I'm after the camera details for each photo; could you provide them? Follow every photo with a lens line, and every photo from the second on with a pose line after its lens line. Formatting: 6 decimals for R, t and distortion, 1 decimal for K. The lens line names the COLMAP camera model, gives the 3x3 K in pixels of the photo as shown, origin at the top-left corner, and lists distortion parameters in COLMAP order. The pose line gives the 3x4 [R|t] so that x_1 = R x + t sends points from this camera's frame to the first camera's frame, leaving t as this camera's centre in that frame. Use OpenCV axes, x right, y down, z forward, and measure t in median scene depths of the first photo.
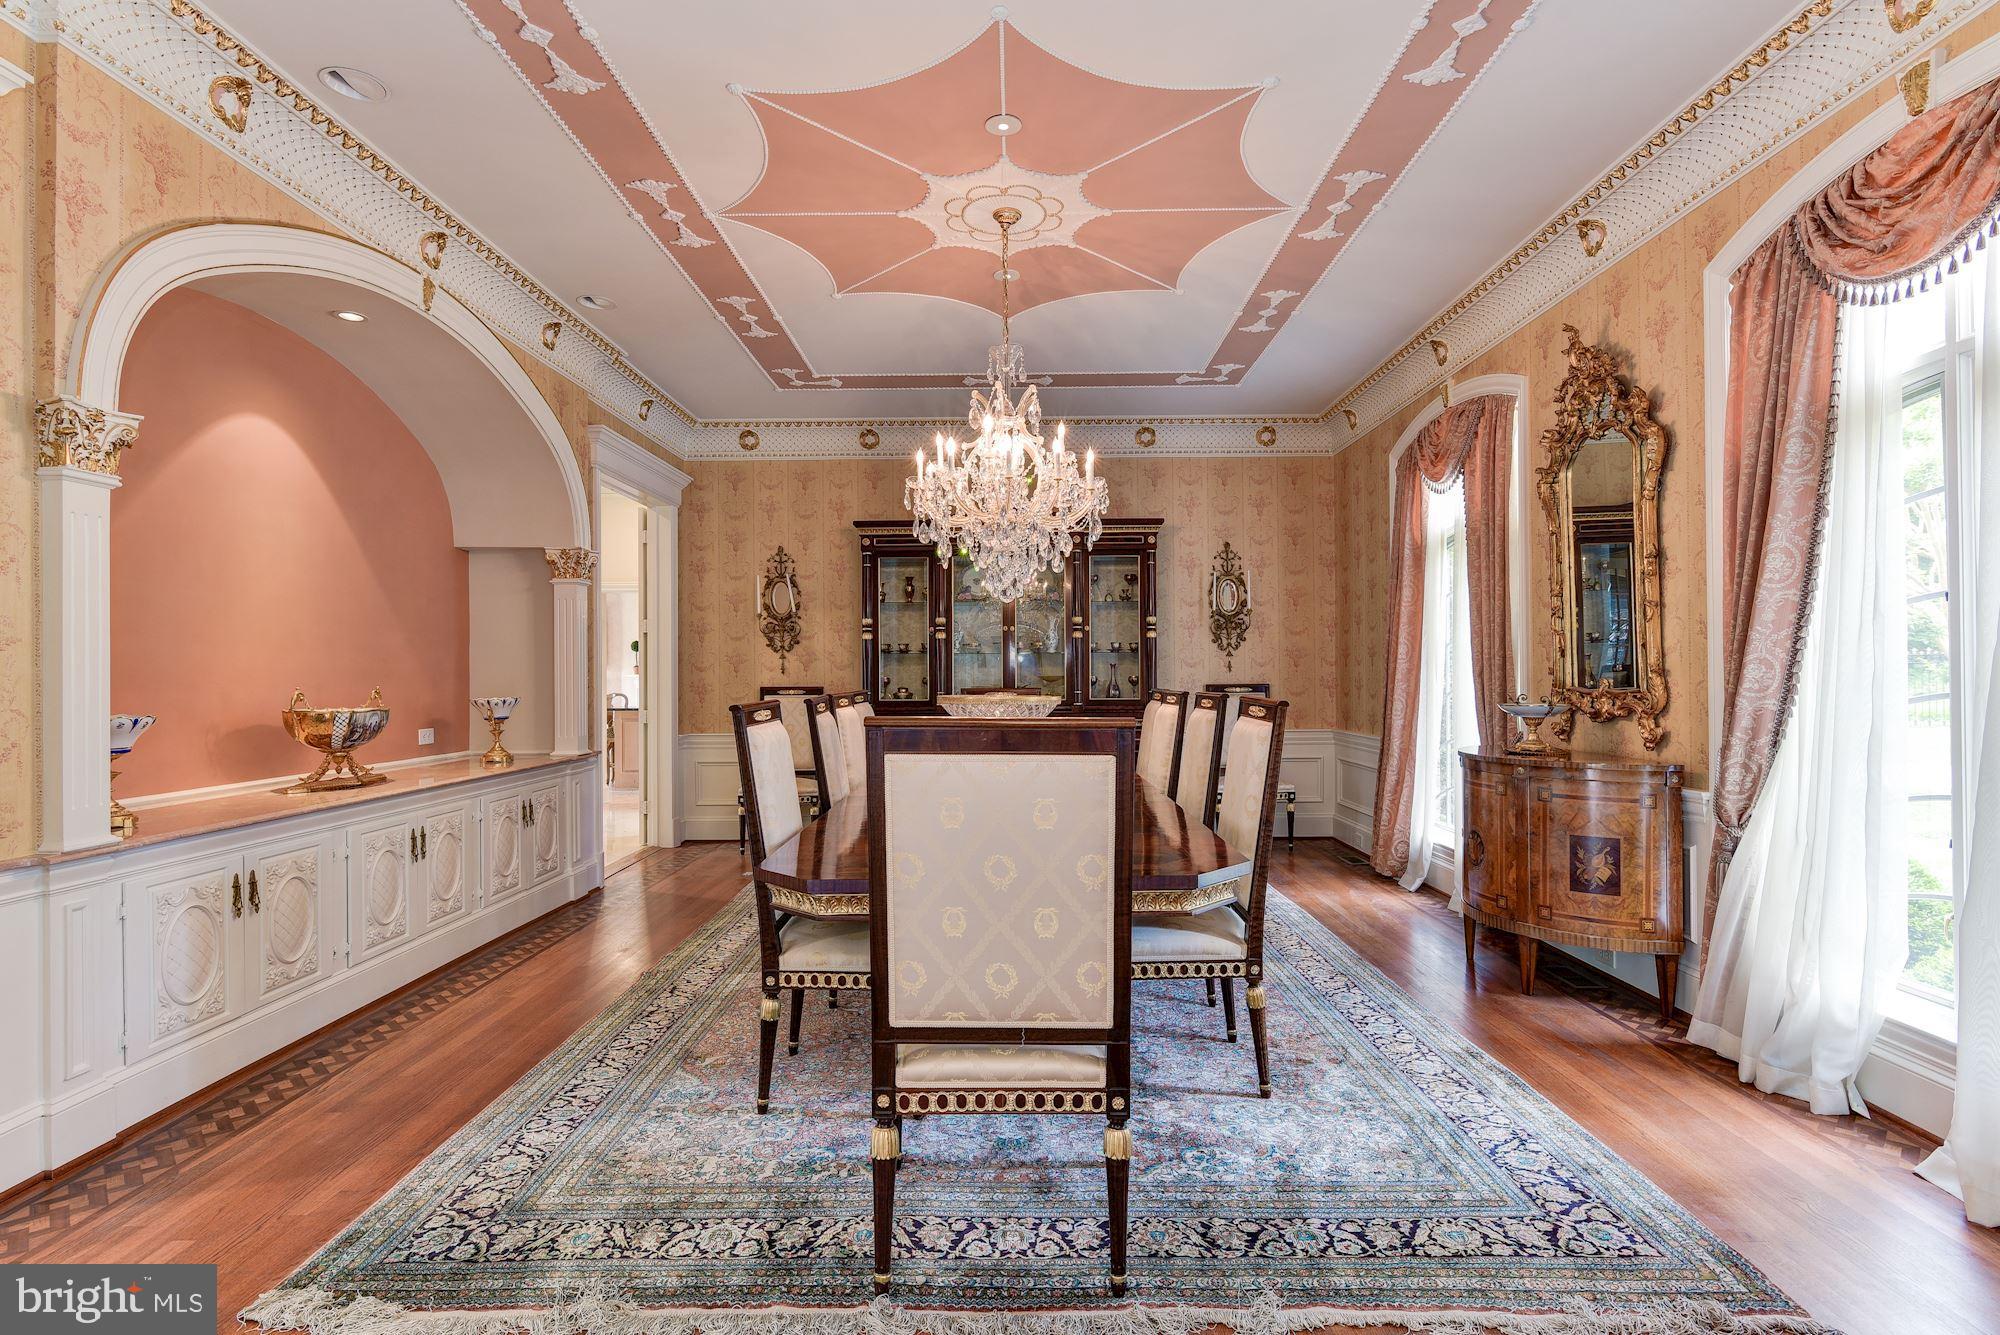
lens RADIAL K [[975.3, 0, 1029.1], [0, 975.3, 679.4], [0, 0, 1]] dist [-0.001421, -0.004116]
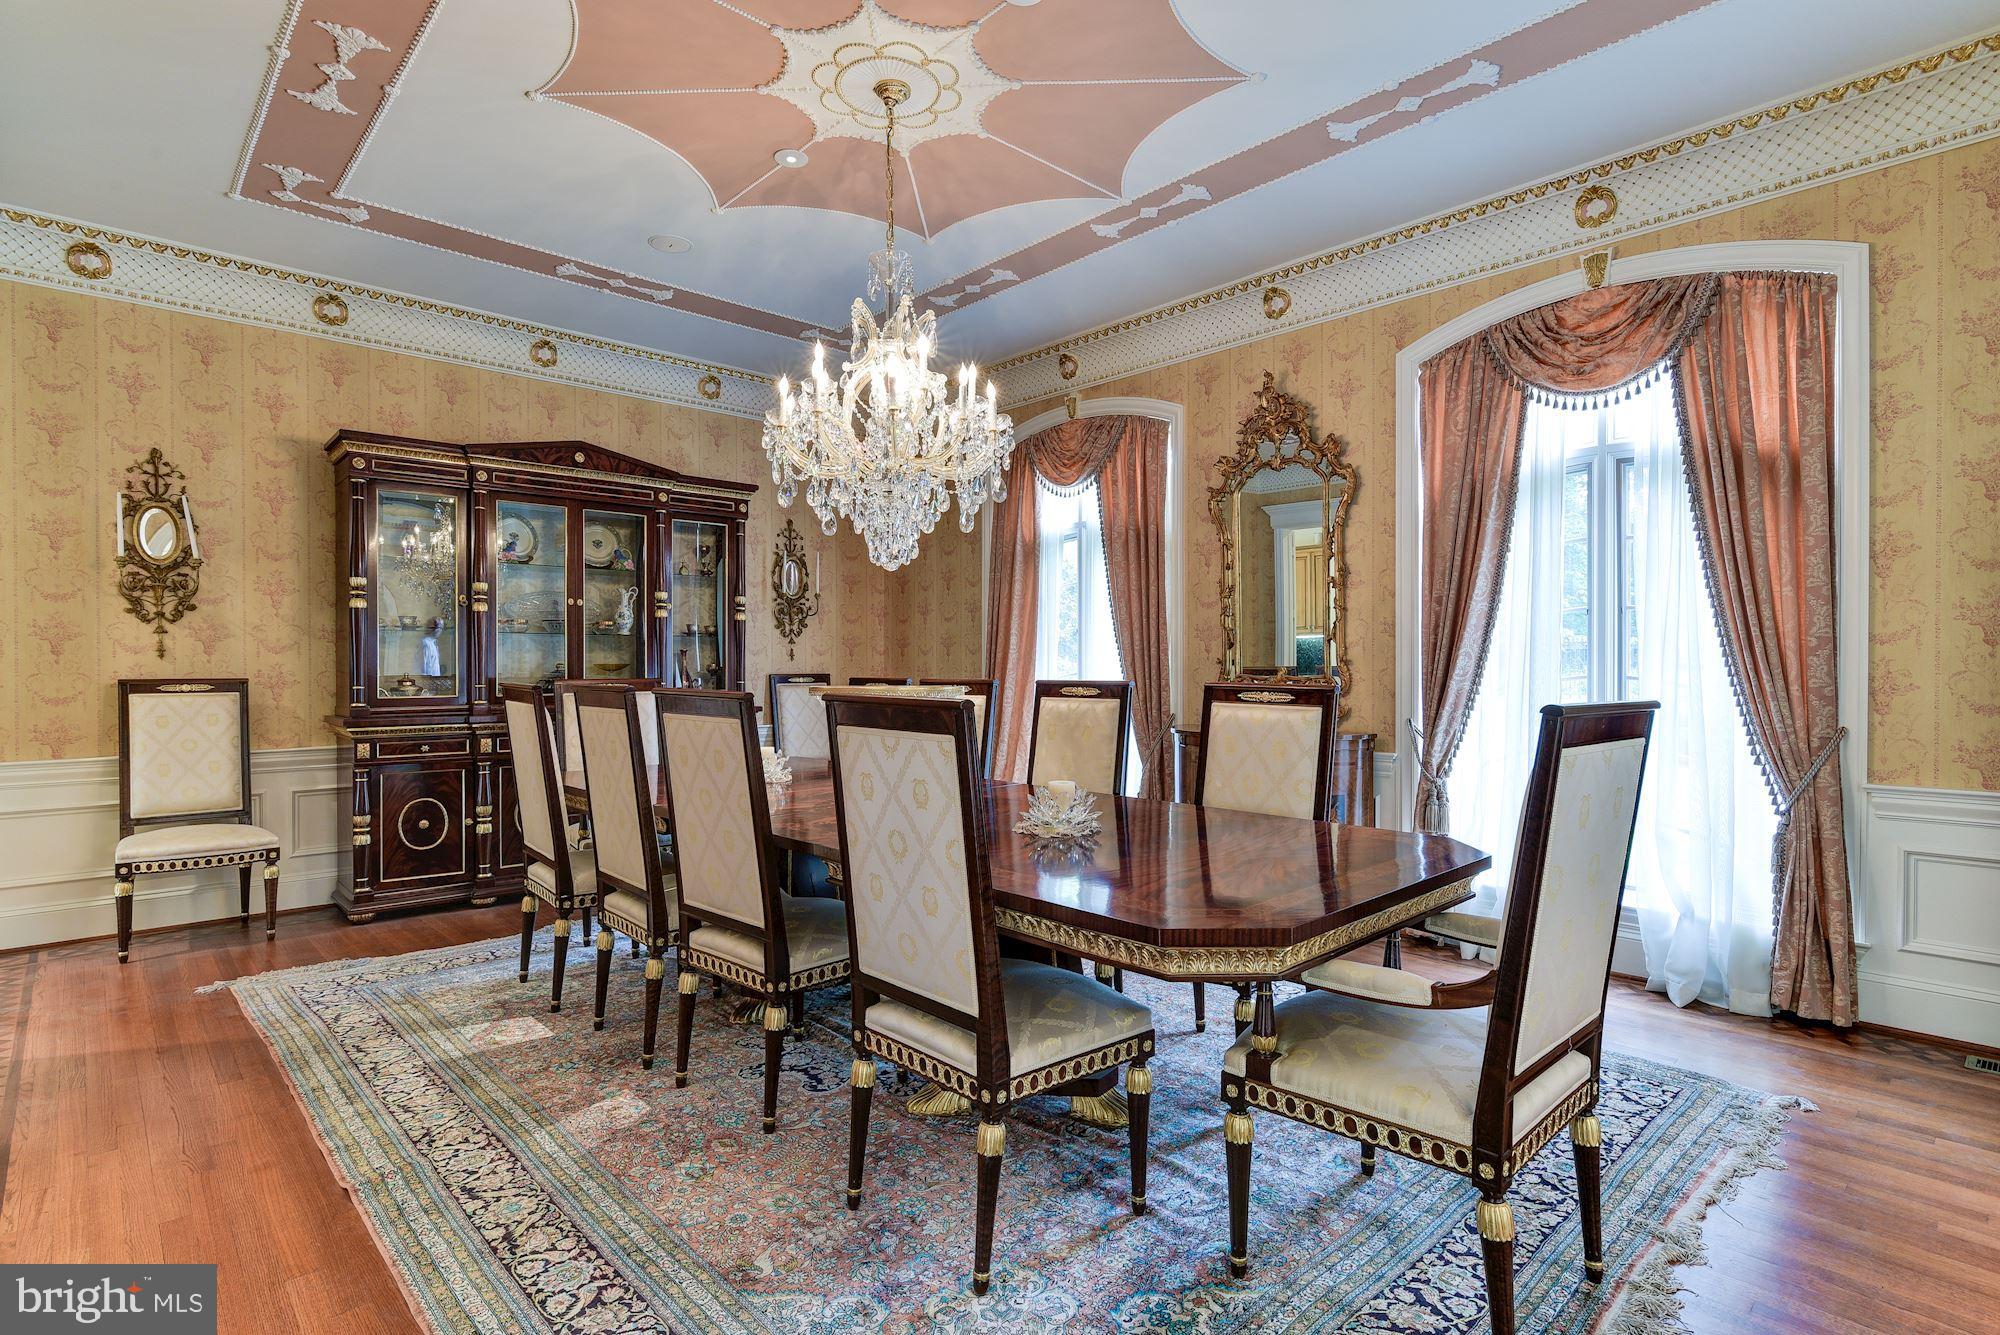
lens RADIAL K [[975.3, 0, 1029.1], [0, 975.3, 679.4], [0, 0, 1]] dist [-0.001421, -0.004116]
pose [[0.731219, -0.005270, 0.682123, -0.438272], [-0.000204, 0.999968, 0.007945, 0.004451], [-0.682143, -0.005949, 0.731194, 0.293033]]
